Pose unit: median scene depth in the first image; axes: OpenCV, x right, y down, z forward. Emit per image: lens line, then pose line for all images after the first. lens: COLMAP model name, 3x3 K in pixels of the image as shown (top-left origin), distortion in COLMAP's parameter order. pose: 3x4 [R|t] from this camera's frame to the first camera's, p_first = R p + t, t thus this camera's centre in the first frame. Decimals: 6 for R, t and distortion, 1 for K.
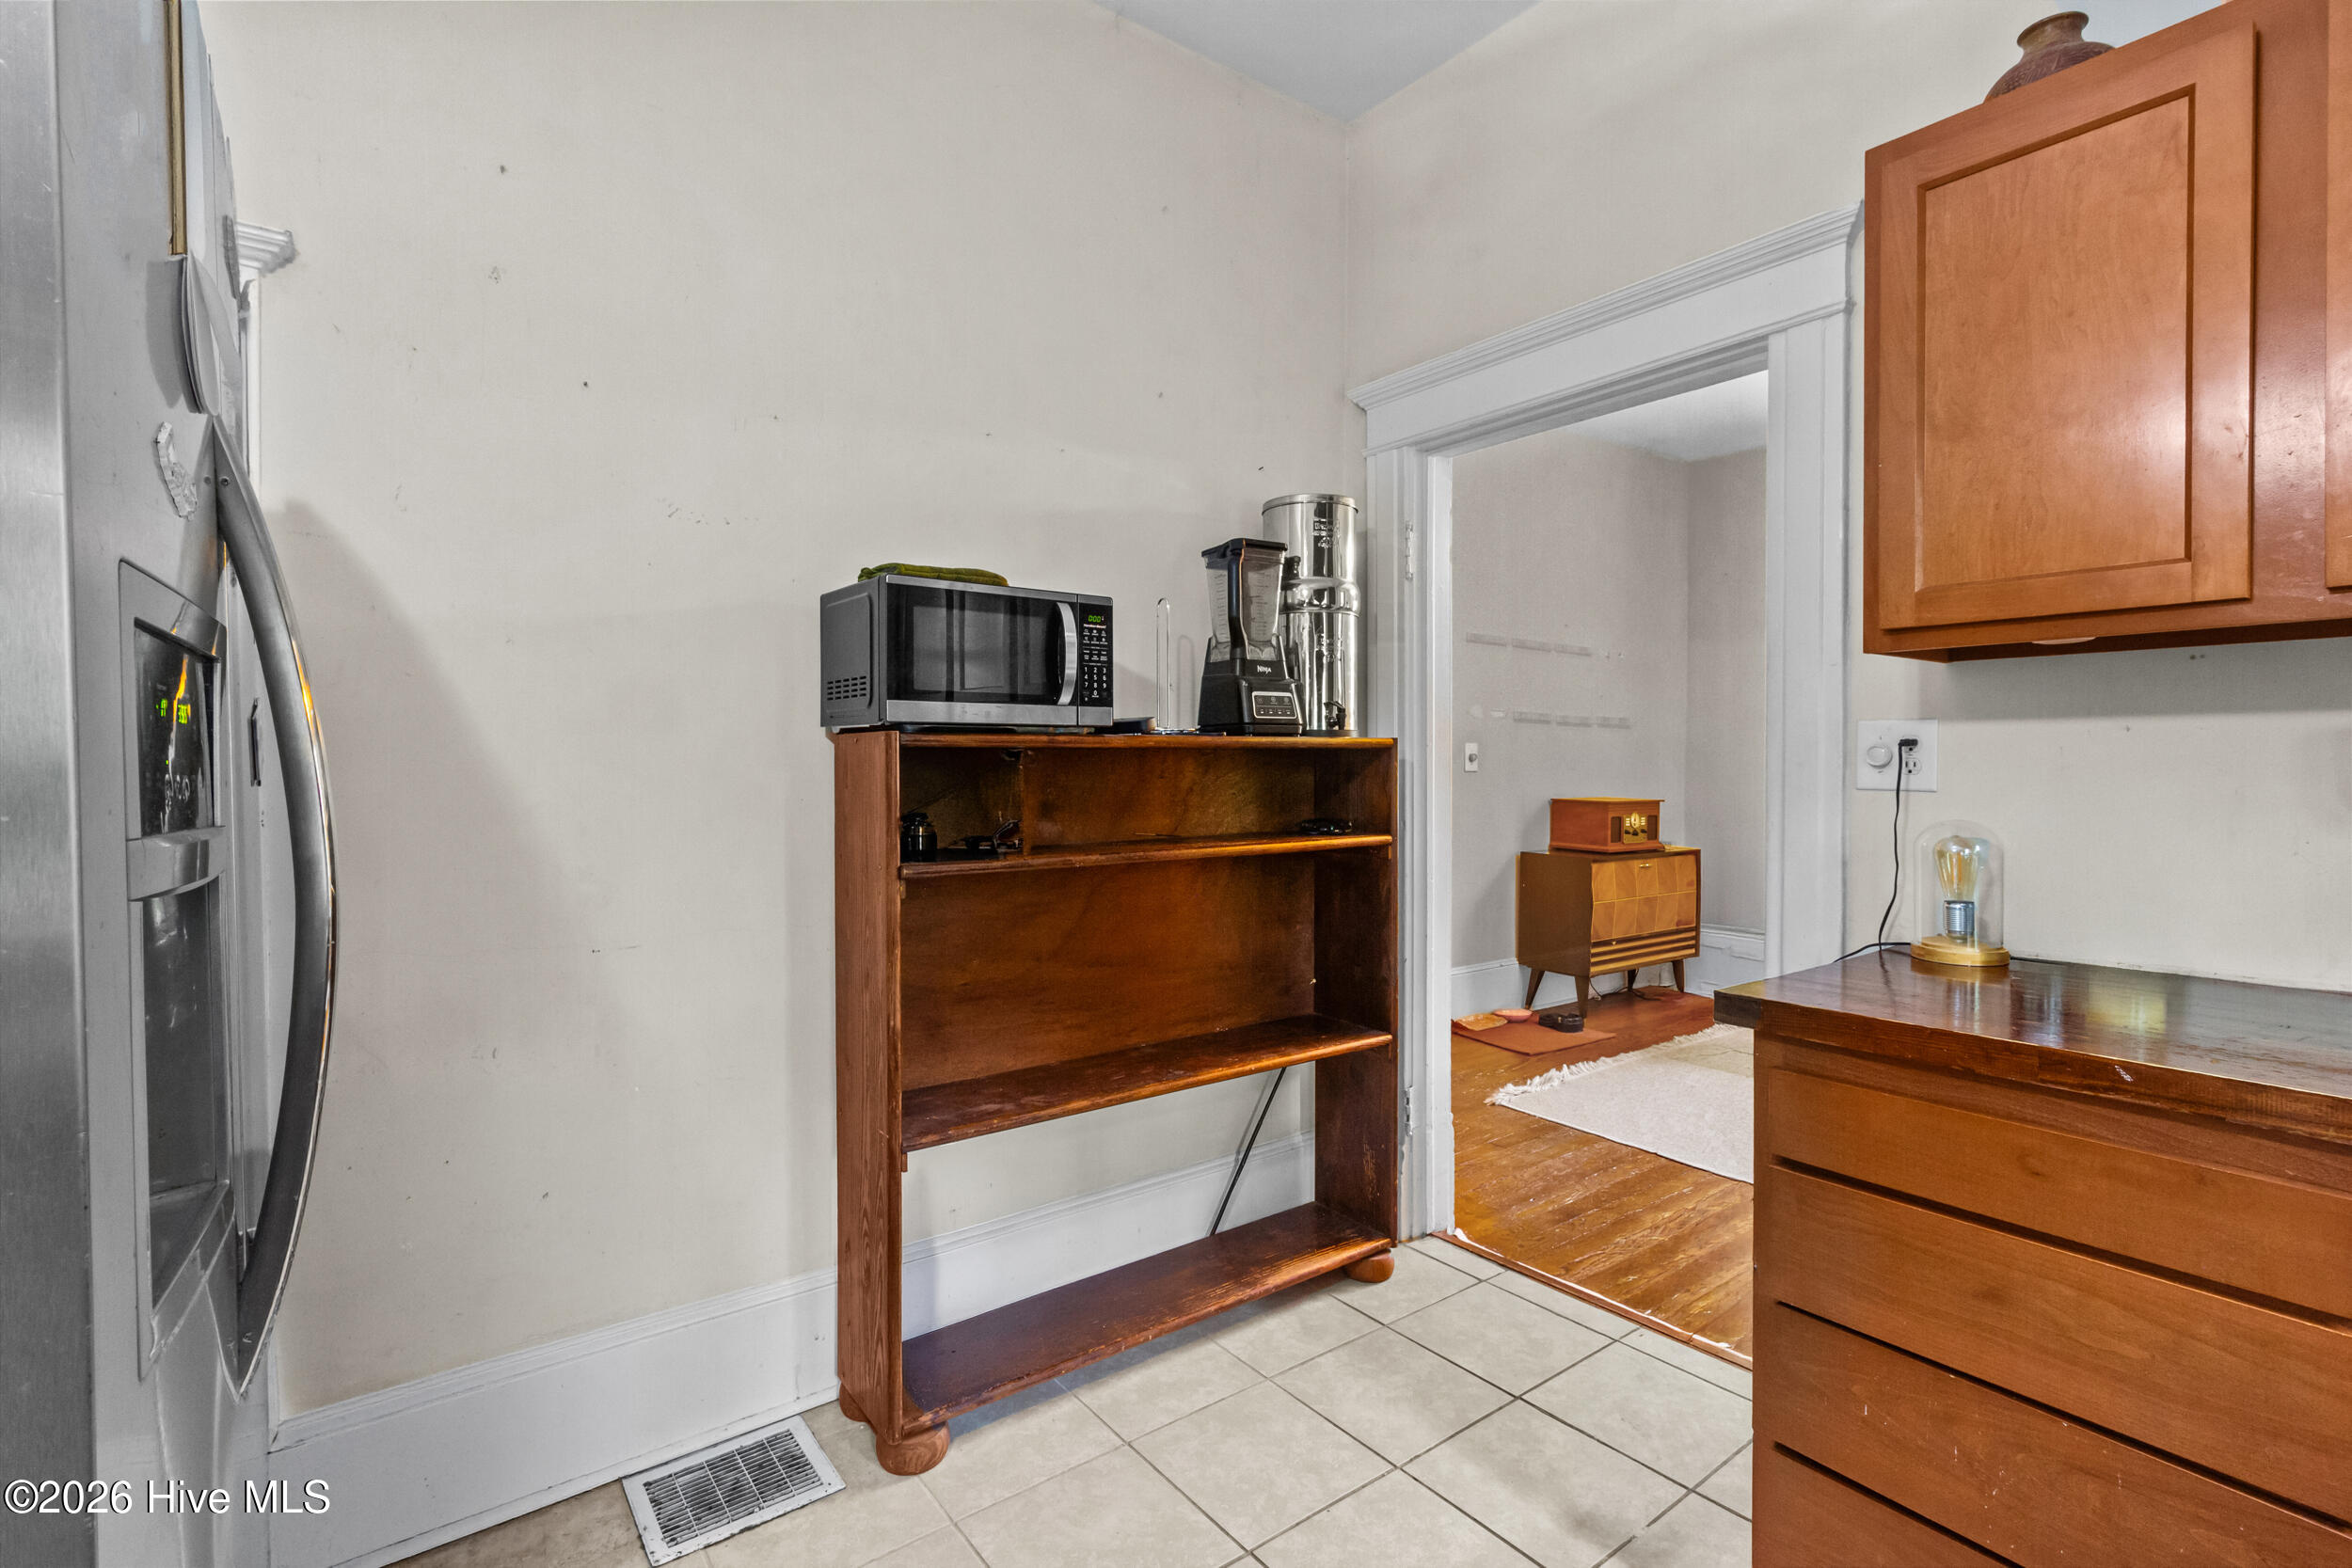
lens RADIAL K [[1086.8, 0, 1181.9], [0, 1086.8, 777.3], [0, 0, 1]] dist [0.004601, -0.000296]
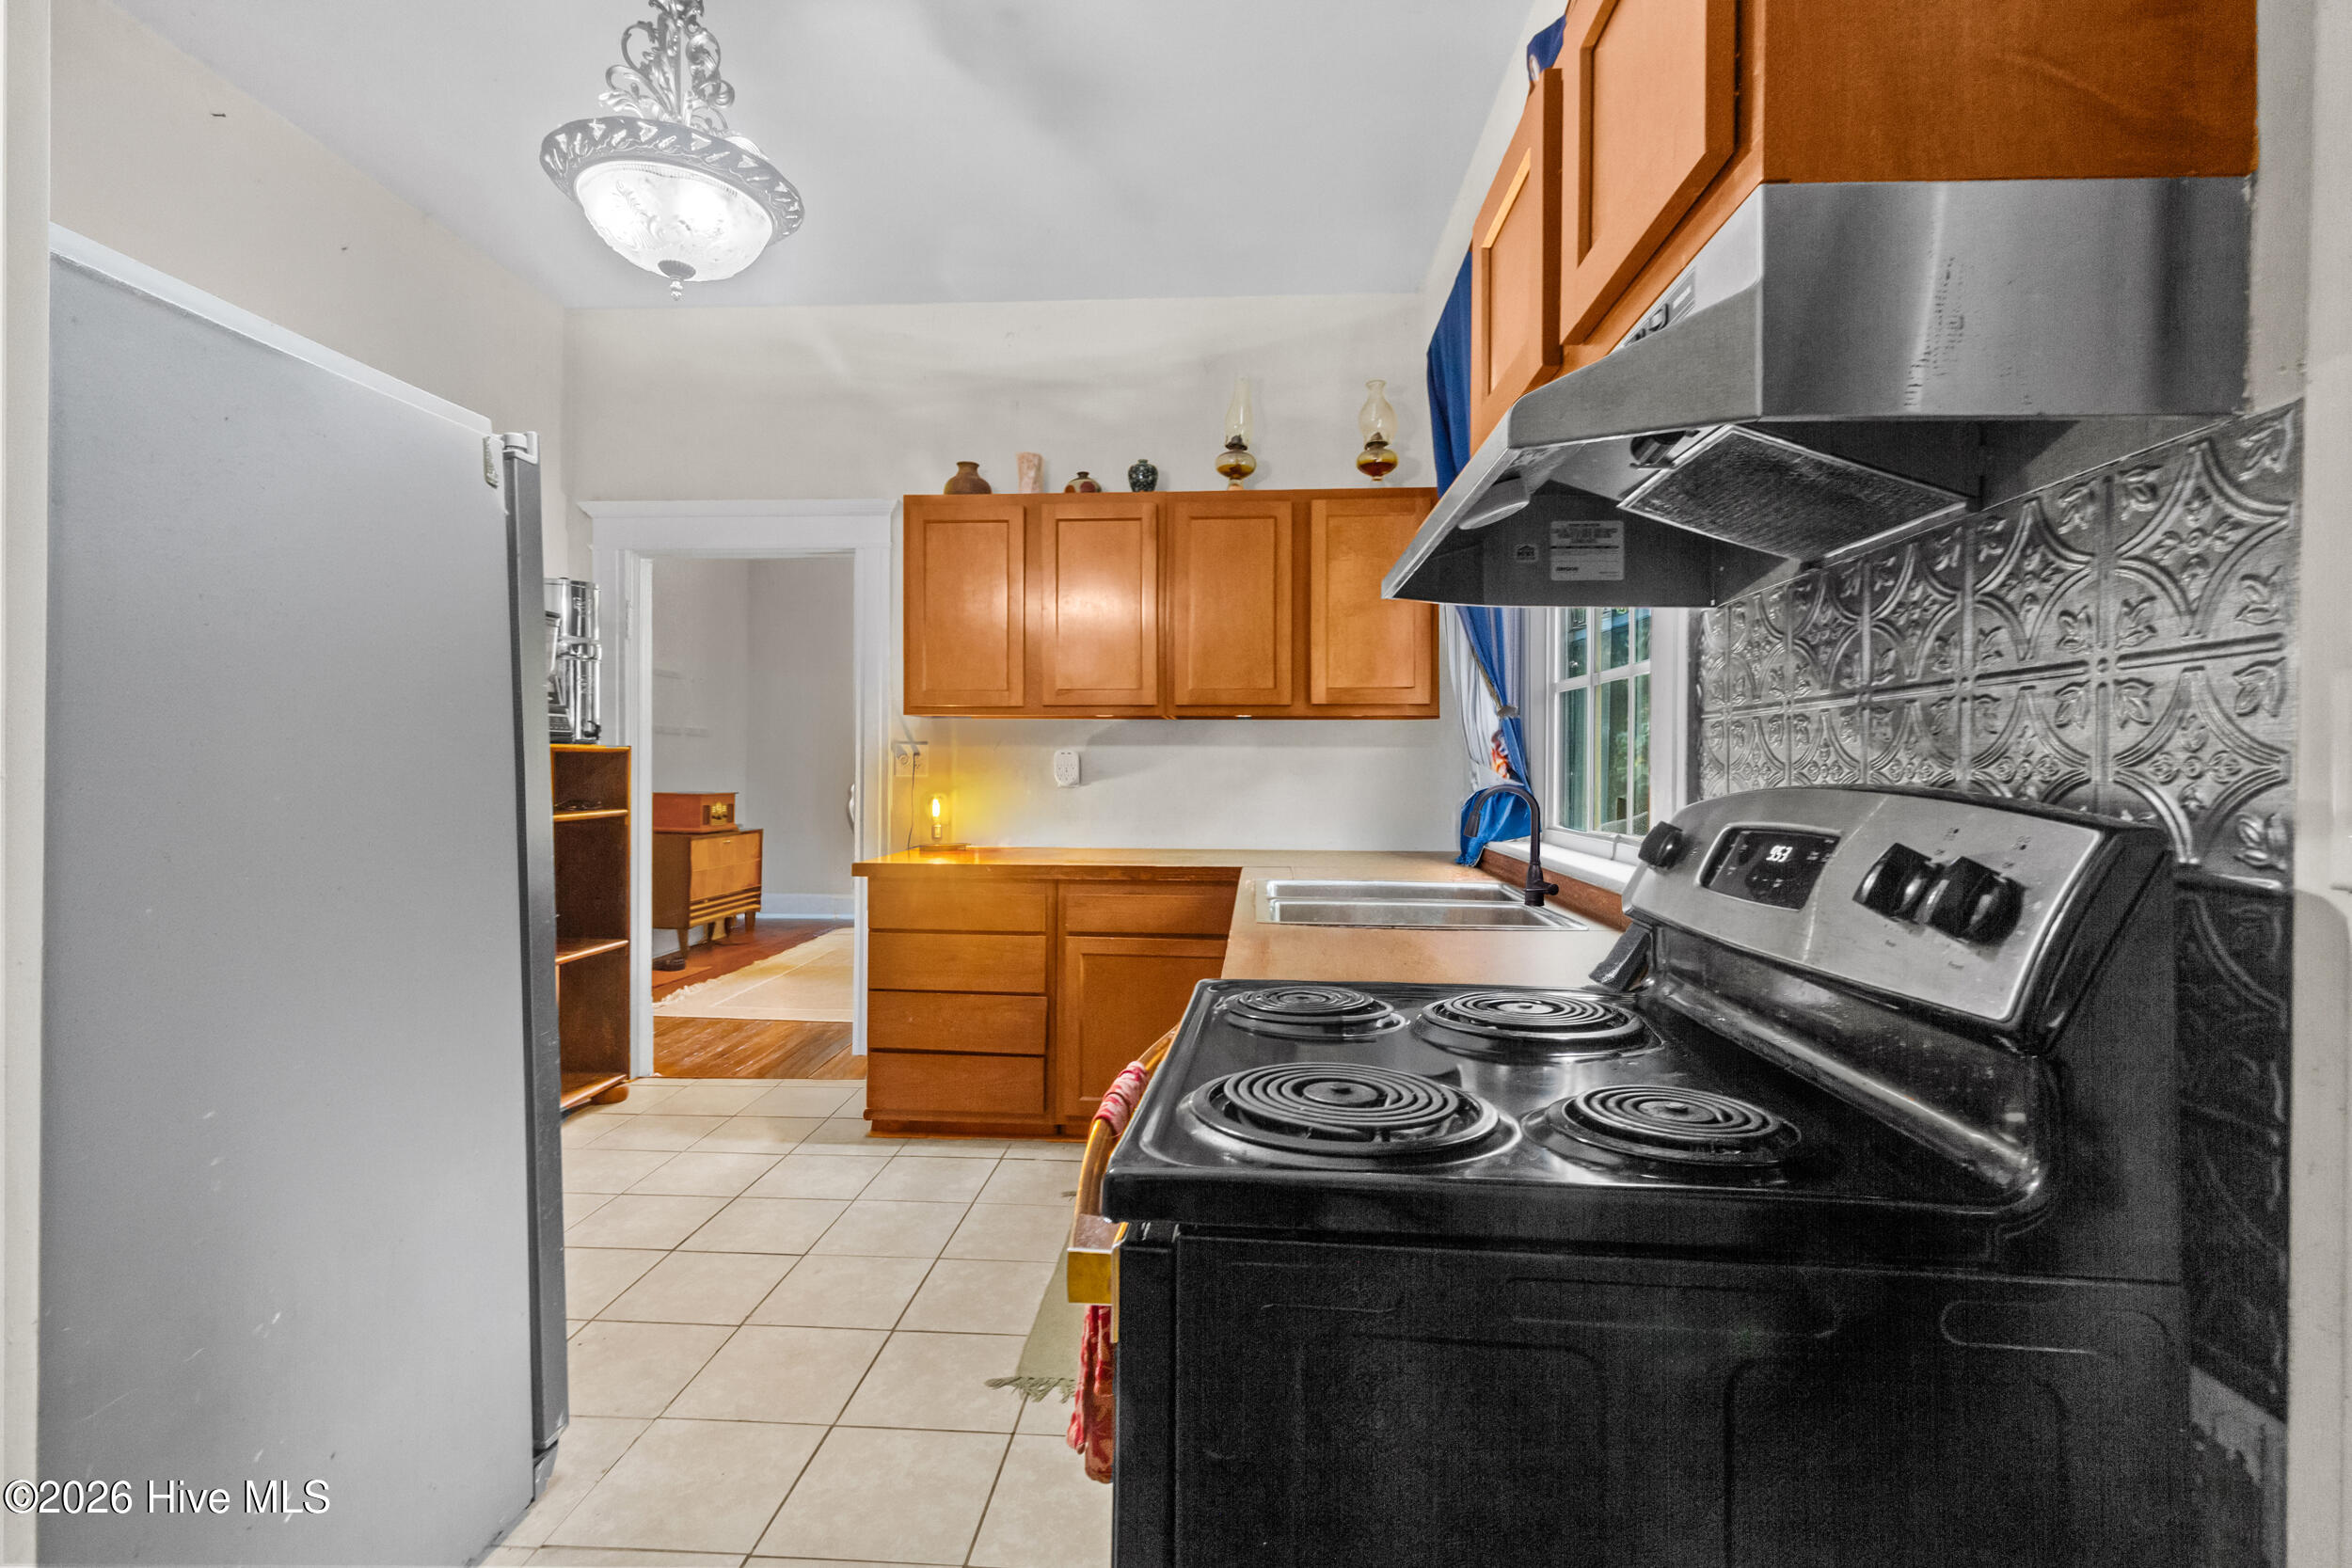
lens RADIAL K [[1086.8, 0, 1166.6], [0, 1086.8, 773.5], [0, 0, 1]] dist [0.004601, -0.000296]
pose [[0.656718, 0.002467, 0.754133, -0.477402], [0.002843, 0.999979, -0.005747, 0.014522], [-0.754131, 0.005918, 0.656697, -0.595430]]
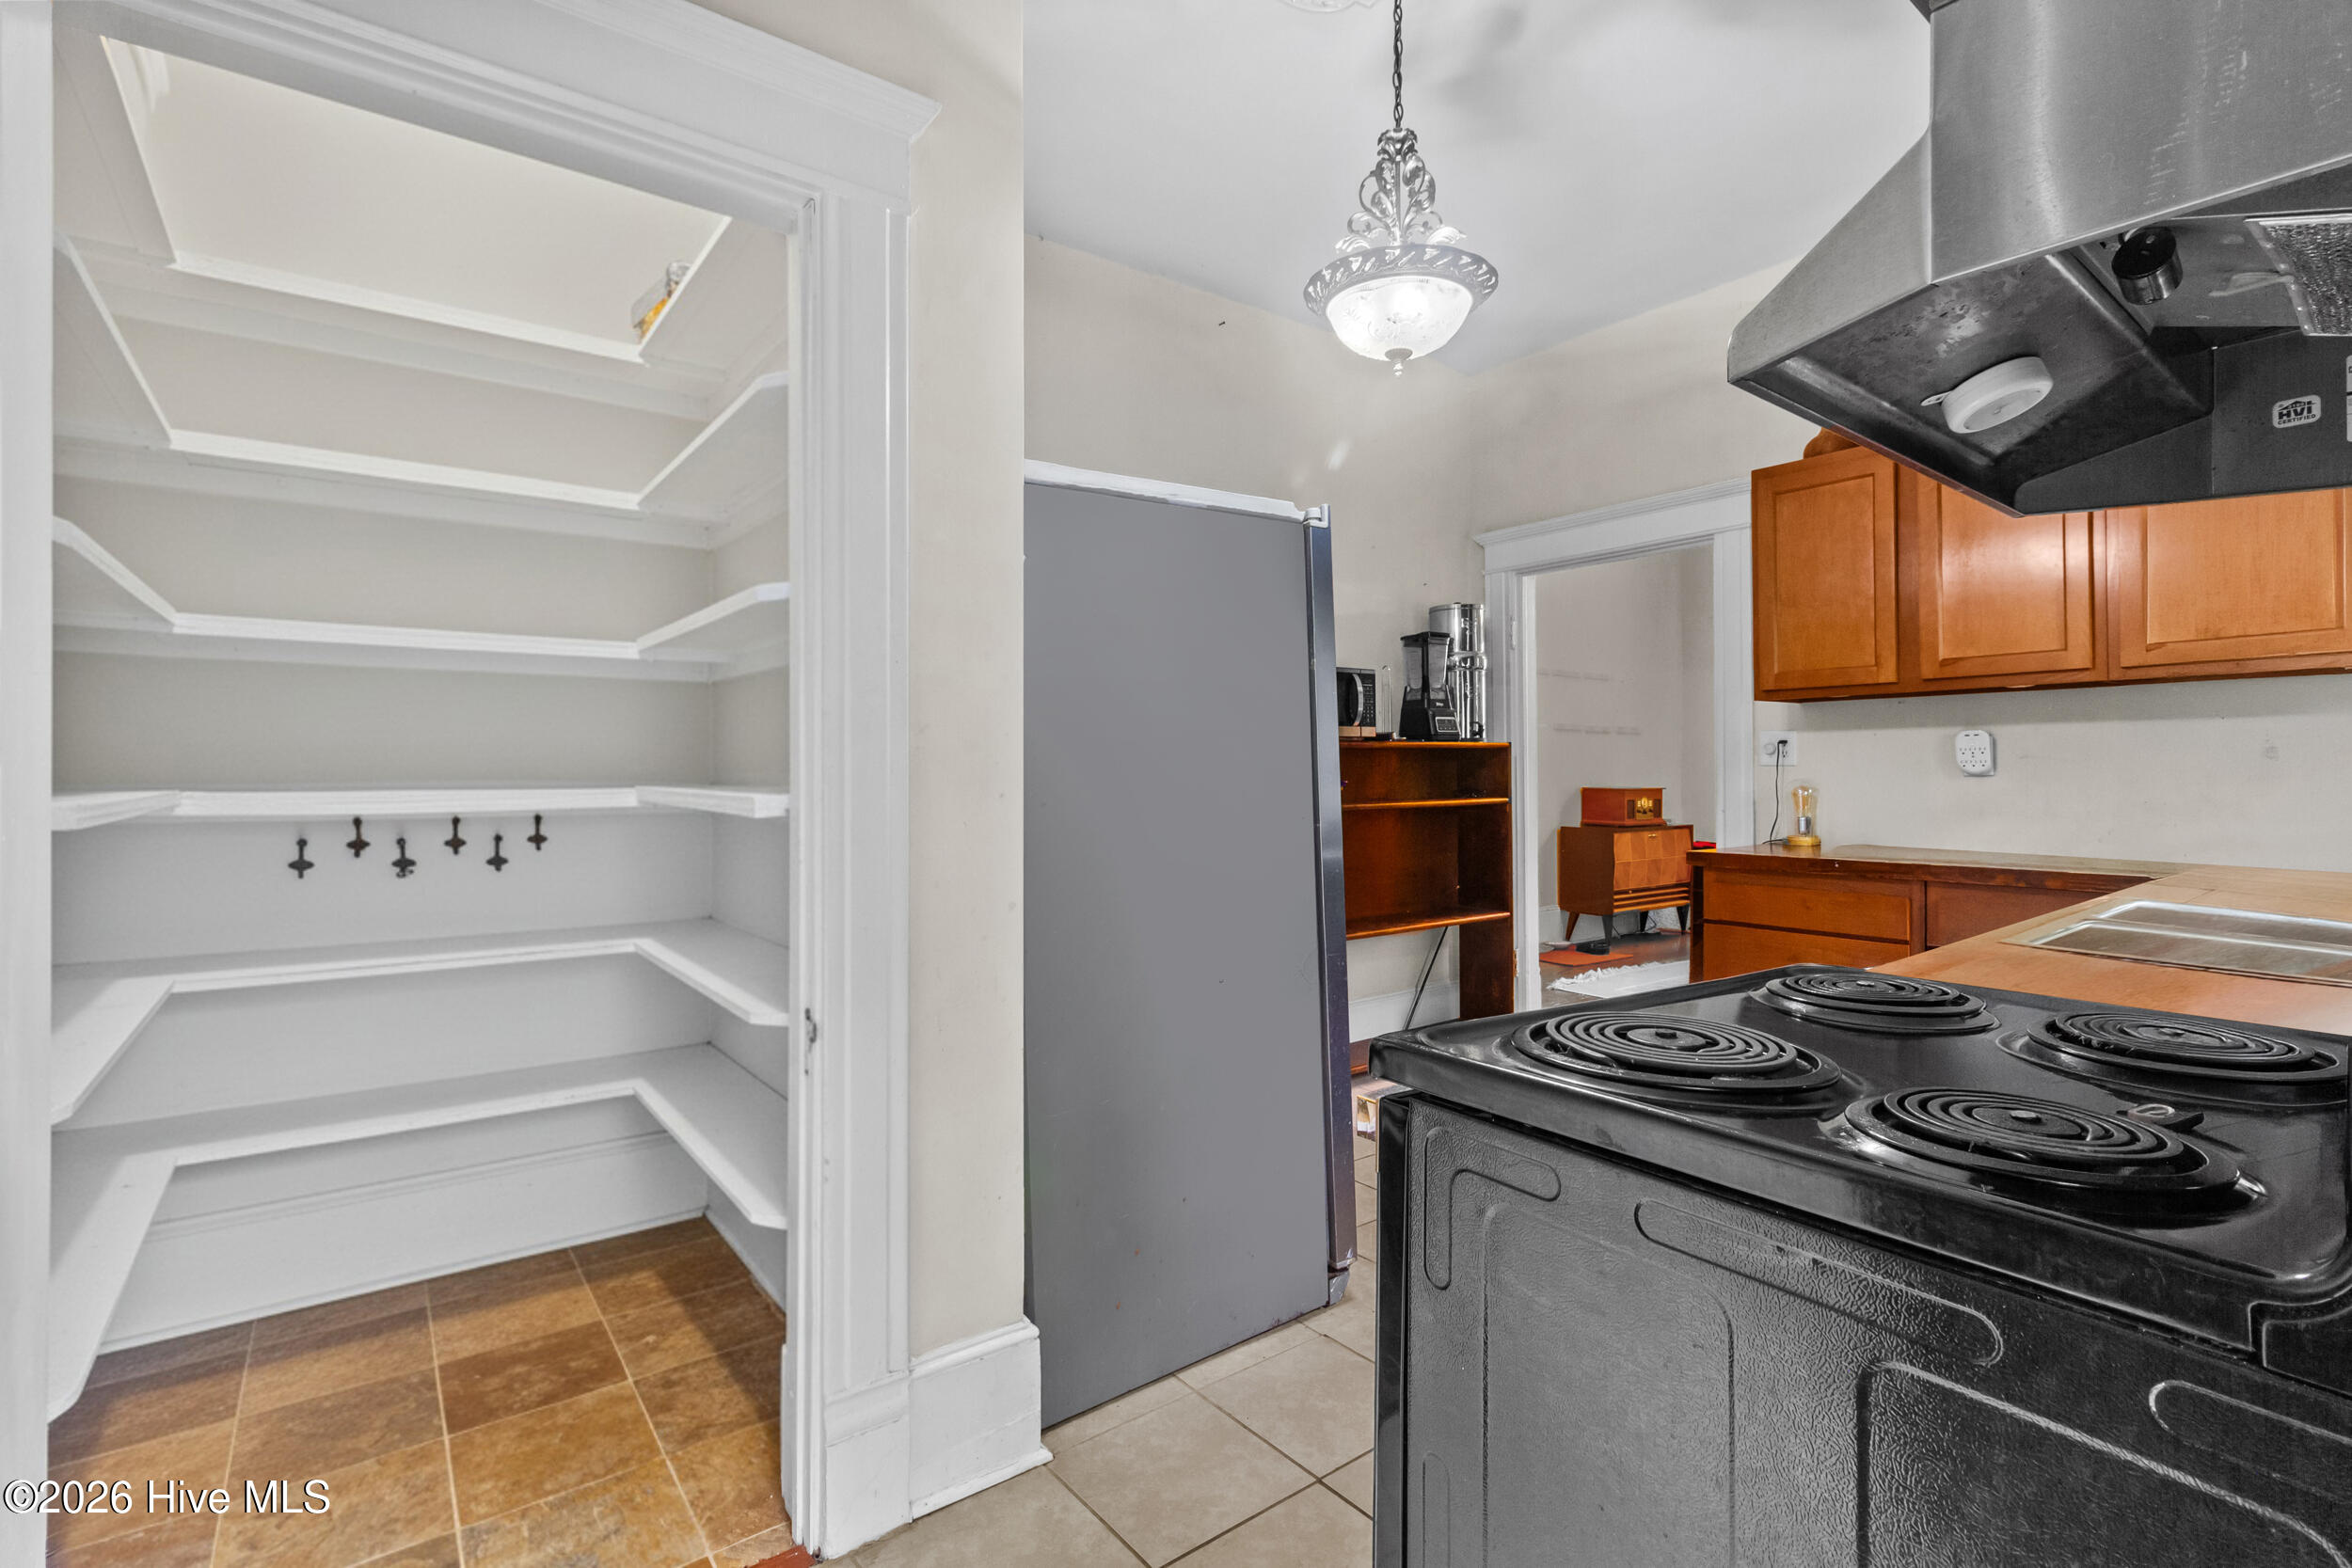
lens RADIAL K [[1086.8, 0, 1185.6], [0, 1086.8, 768.9], [0, 0, 1]] dist [0.004601, -0.000296]
pose [[0.999981, -0.006102, 0.000324, -0.334614], [0.006107, 0.999863, -0.015379, 0.031371], [-0.000230, 0.015381, 0.999882, -0.766279]]
